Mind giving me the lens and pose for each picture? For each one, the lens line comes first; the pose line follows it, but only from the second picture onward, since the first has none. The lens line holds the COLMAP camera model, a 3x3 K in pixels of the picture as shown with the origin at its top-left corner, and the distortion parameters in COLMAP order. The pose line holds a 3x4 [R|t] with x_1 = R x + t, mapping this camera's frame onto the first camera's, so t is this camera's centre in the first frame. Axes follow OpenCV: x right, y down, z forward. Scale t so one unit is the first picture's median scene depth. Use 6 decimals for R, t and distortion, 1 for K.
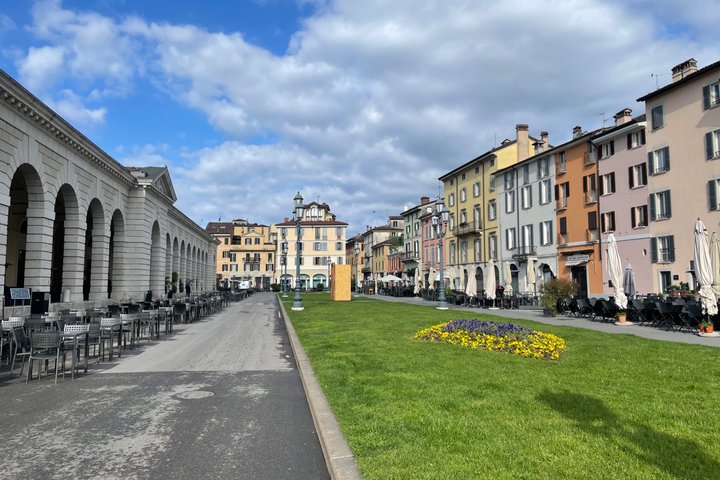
lens RADIAL K [[553.8, 0, 360.1], [0, 553.8, 228.9], [0, 0, 1]] dist [0.103731, -0.125494]
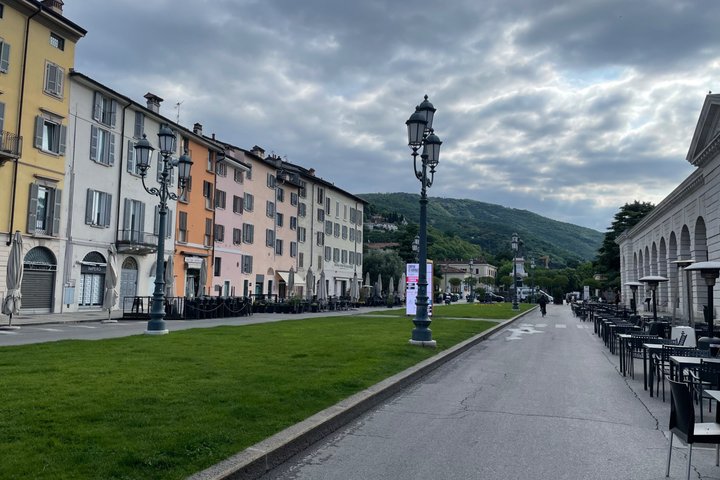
lens RADIAL K [[553.8, 0, 360.1], [0, 553.8, 228.9], [0, 0, 1]] dist [0.103731, -0.125494]
pose [[-0.876580, 0.041539, 0.479460, -0.340788], [-0.063802, 0.977443, -0.201329, 0.187098], [-0.477008, -0.207072, -0.854157, 1.833299]]
